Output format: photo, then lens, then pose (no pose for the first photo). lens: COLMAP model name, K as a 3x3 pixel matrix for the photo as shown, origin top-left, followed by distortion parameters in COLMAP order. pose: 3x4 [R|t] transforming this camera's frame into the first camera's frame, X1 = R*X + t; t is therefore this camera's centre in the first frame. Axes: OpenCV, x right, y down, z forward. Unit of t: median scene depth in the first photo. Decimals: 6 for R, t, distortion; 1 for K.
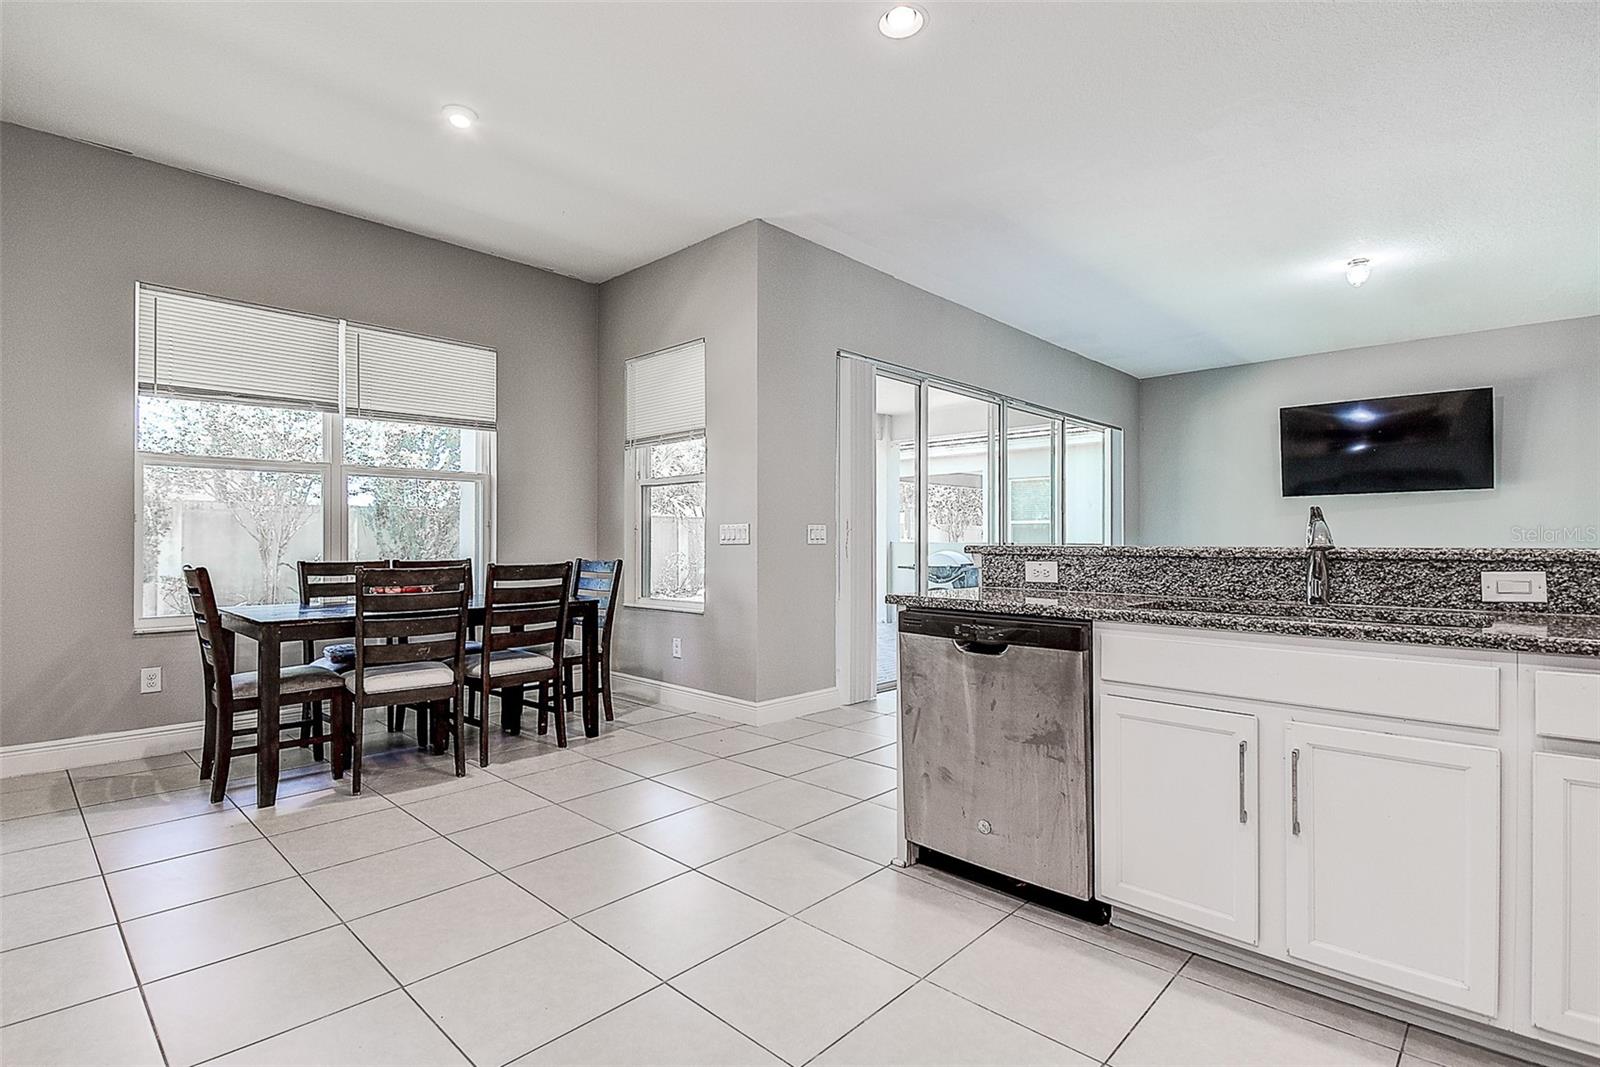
lens RADIAL K [[754.8, 0, 800.0], [0, 754.8, 533.5], [0, 0, 1]] dist [-0.002823, -0.001273]
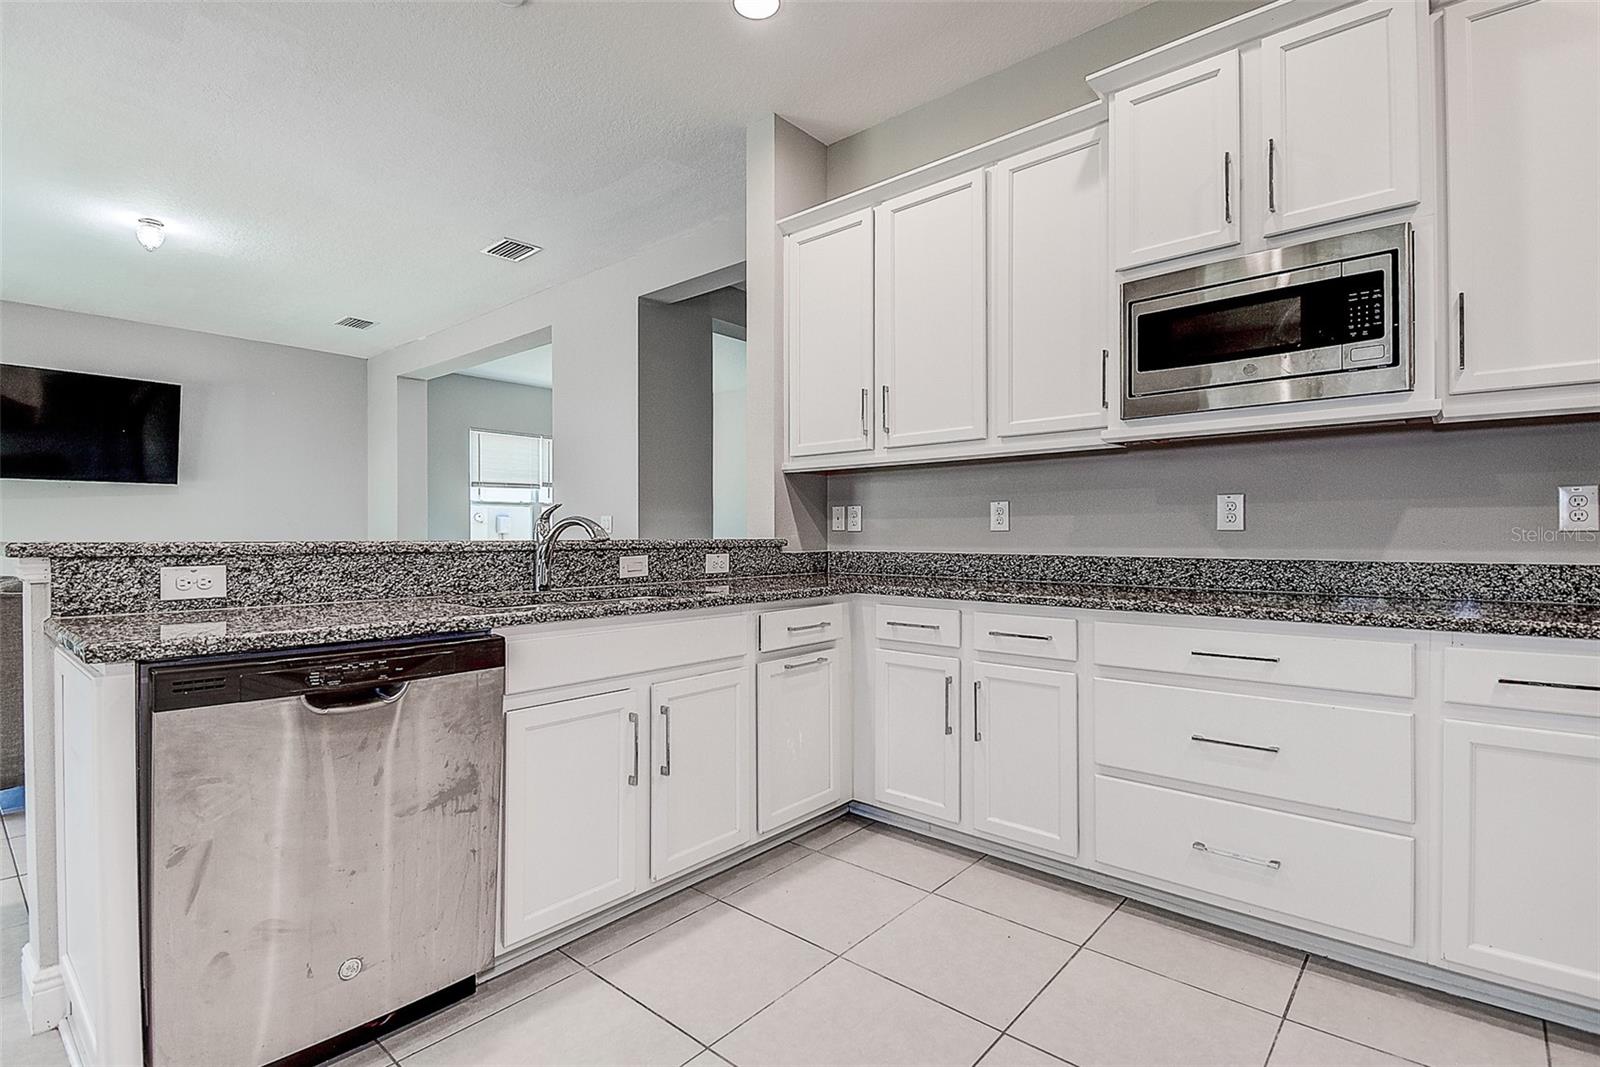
lens RADIAL K [[754.8, 0, 800.0], [0, 754.8, 533.5], [0, 0, 1]] dist [-0.002823, -0.001273]
pose [[-0.045318, 0.002662, 0.998969, -0.424835], [-0.008299, 0.999961, -0.003041, 0.008493], [-0.998938, -0.008429, -0.045295, 0.635561]]
